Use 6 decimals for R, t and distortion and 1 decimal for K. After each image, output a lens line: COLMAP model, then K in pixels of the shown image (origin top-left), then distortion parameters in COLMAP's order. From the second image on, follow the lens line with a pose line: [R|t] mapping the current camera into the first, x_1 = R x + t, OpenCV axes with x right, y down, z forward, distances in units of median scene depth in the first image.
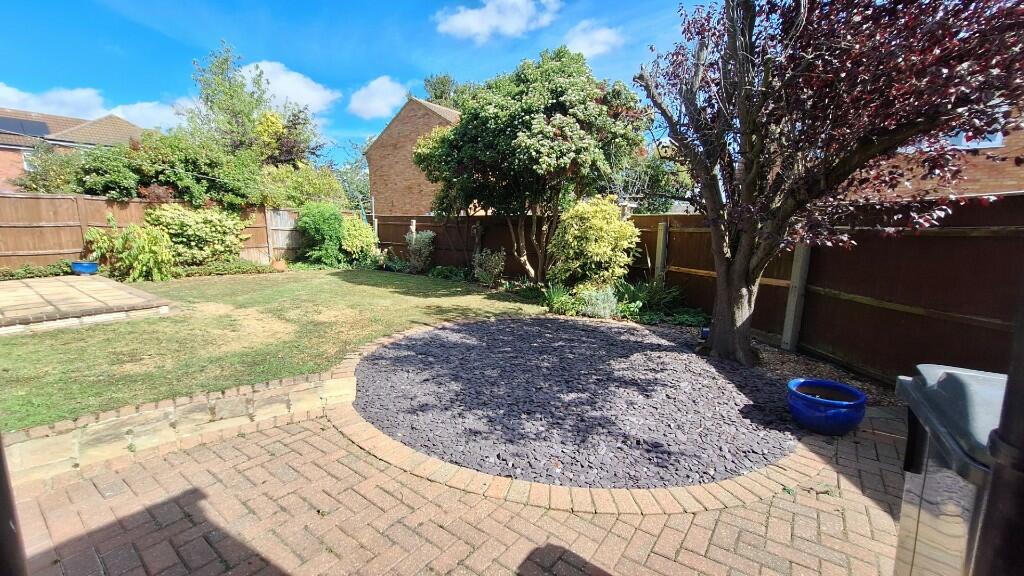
lens RADIAL K [[399.1, 0, 510.7], [0, 399.1, 285.3], [0, 0, 1]] dist [0.001620, 0.000454]
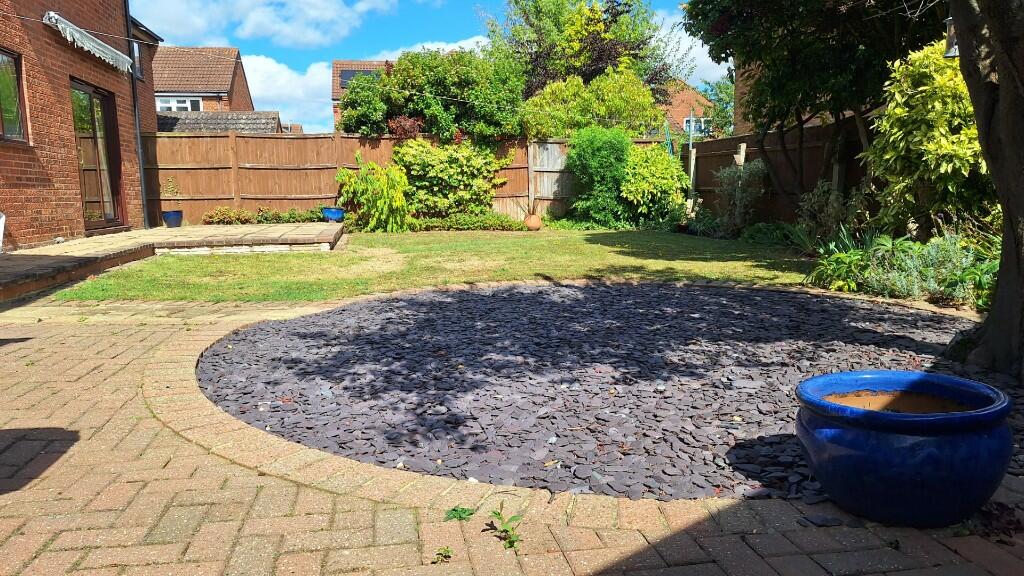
lens RADIAL K [[695.6, 0, 510.8], [0, 695.6, 292.8], [0, 0, 1]] dist [0.057385, -0.004825]
pose [[0.743769, 0.074382, -0.664285, 0.232826], [-0.072315, 0.996910, 0.030659, 0.045809], [0.664514, 0.025235, 0.746850, 0.084894]]
